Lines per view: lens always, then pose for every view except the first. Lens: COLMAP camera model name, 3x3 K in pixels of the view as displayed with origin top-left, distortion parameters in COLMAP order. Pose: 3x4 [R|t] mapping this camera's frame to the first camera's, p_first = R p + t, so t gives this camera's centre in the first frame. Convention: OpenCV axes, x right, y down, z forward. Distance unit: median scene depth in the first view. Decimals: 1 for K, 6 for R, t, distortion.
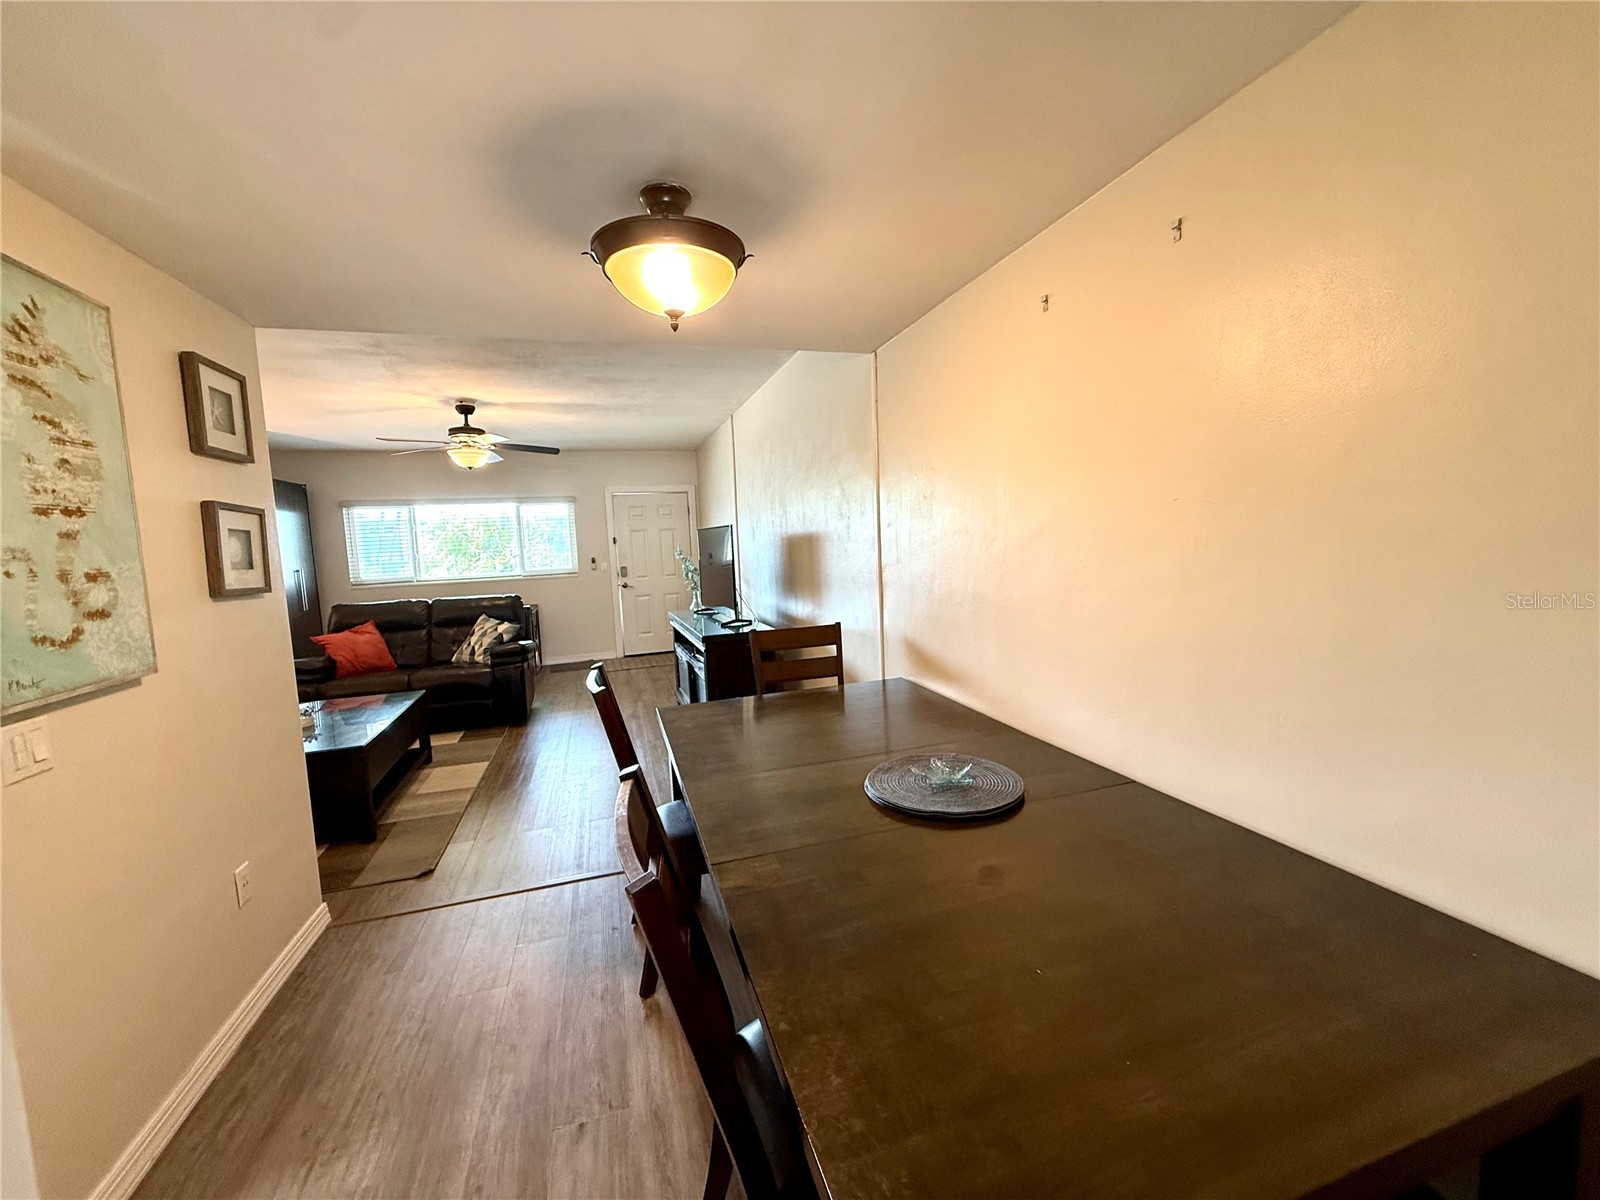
lens RADIAL K [[638.5, 0, 794.6], [0, 638.5, 598.8], [0, 0, 1]] dist [0.001032, 0.000279]
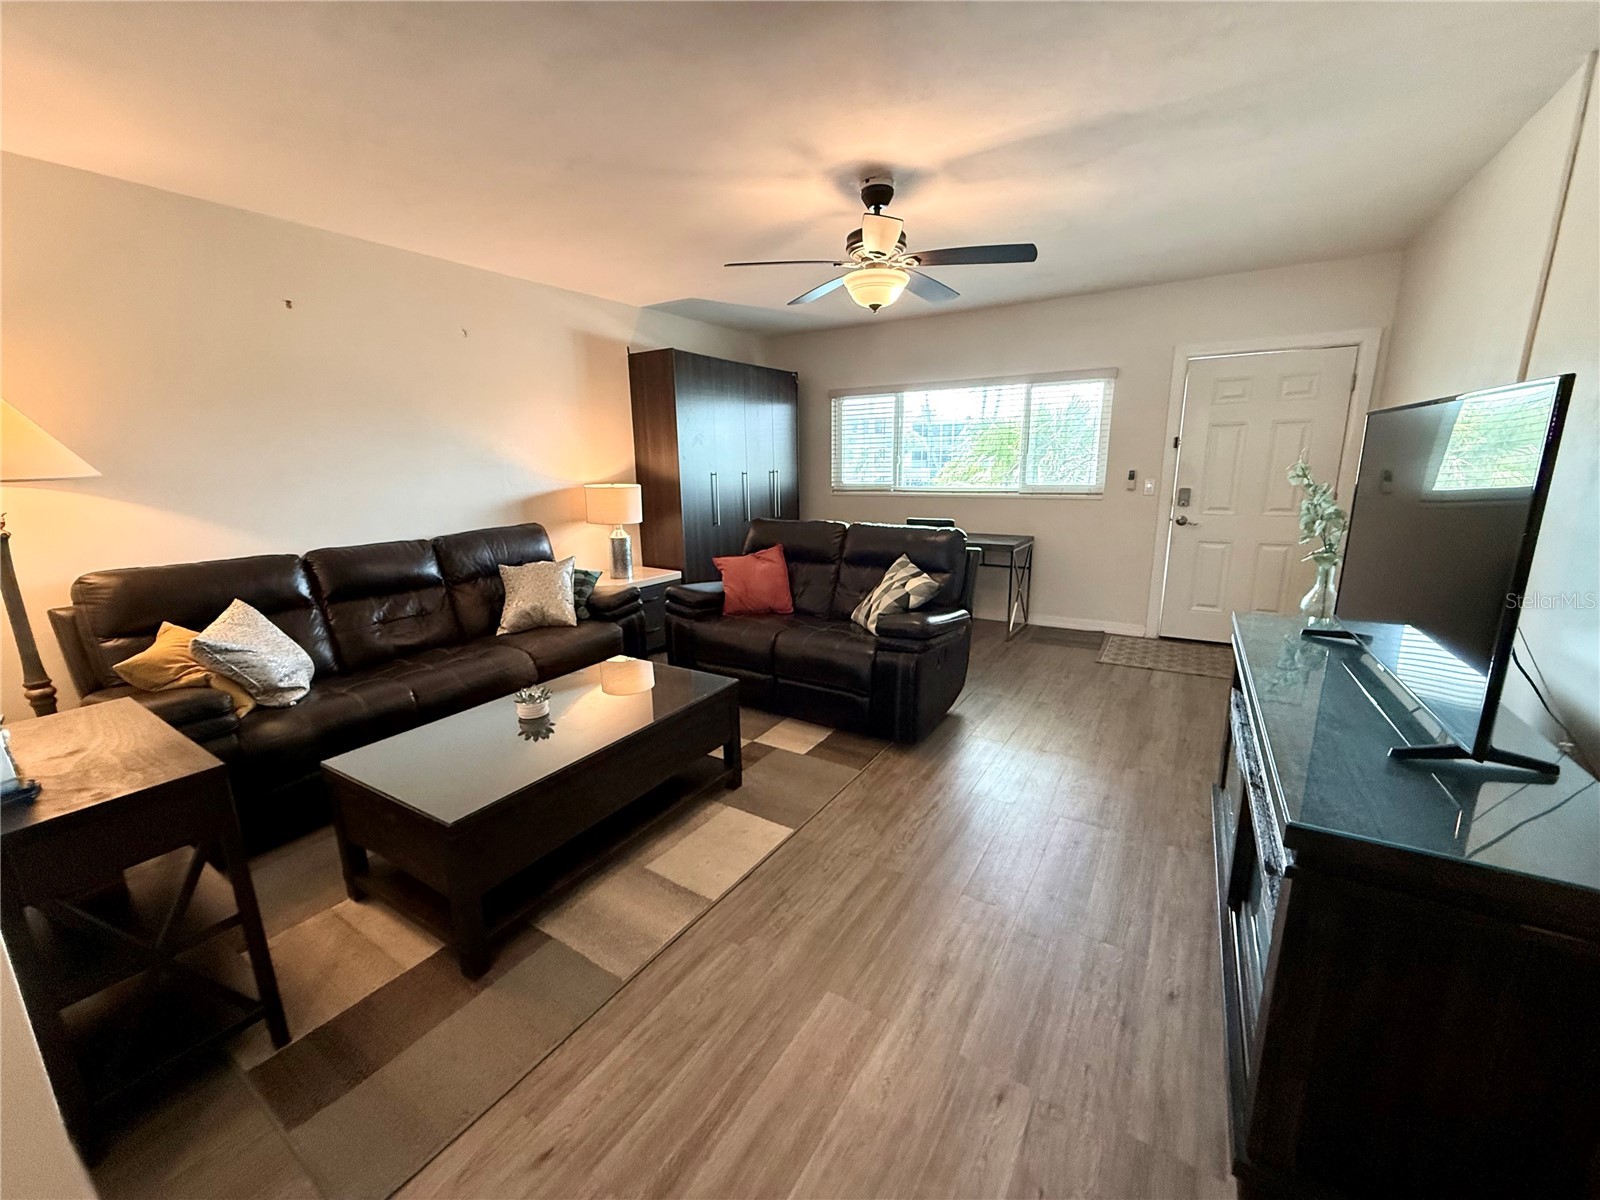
lens RADIAL K [[638.5, 0, 793.3], [0, 638.5, 598.4], [0, 0, 1]] dist [0.001032, 0.000279]
pose [[0.649037, 0.194295, -0.735527, -0.085210], [-0.083009, 0.979151, 0.185401, -0.050386], [0.756214, -0.059277, 0.651633, 0.567687]]
